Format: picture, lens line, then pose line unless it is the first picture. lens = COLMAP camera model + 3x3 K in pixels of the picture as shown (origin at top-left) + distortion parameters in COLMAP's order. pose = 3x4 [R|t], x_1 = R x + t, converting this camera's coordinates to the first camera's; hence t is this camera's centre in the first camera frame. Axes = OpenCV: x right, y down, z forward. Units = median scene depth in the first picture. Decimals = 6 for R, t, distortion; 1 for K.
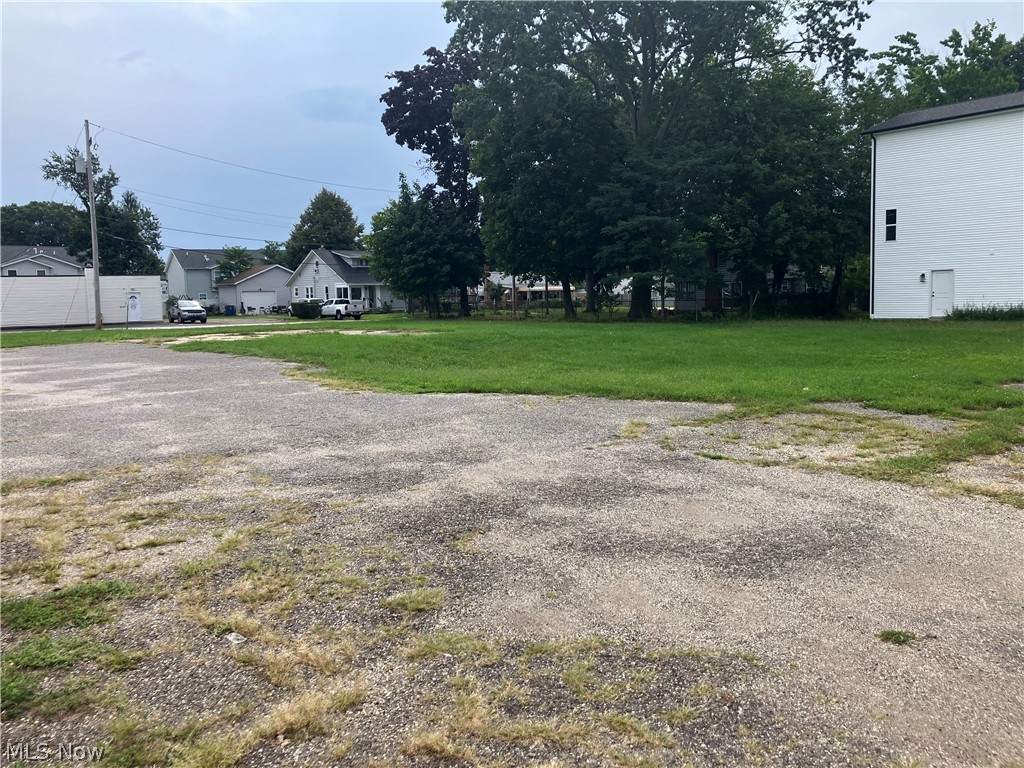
lens RADIAL K [[830.5, 0, 515.6], [0, 830.5, 388.0], [0, 0, 1]] dist [0.007510, -0.048956]
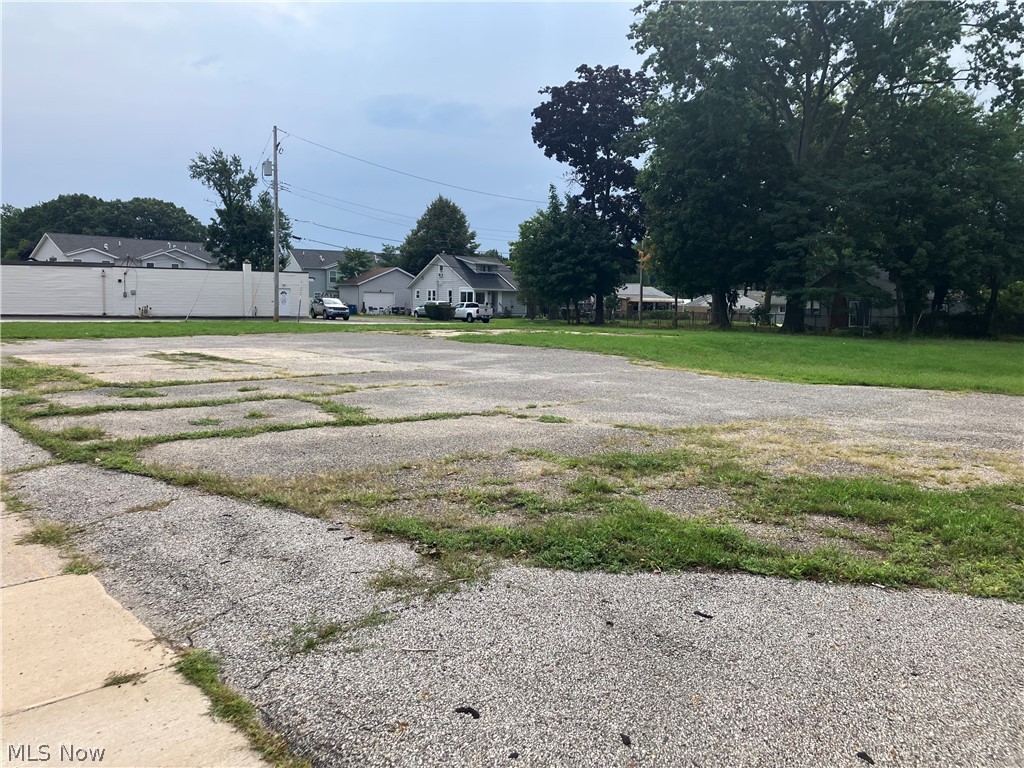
lens RADIAL K [[830.5, 0, 513.4], [0, 830.5, 382.8], [0, 0, 1]] dist [0.007510, -0.048956]
pose [[0.996881, 0.045700, -0.064342, -0.102714], [-0.046863, 0.998762, -0.016675, 0.009334], [0.063501, 0.019639, 0.997789, -0.036082]]
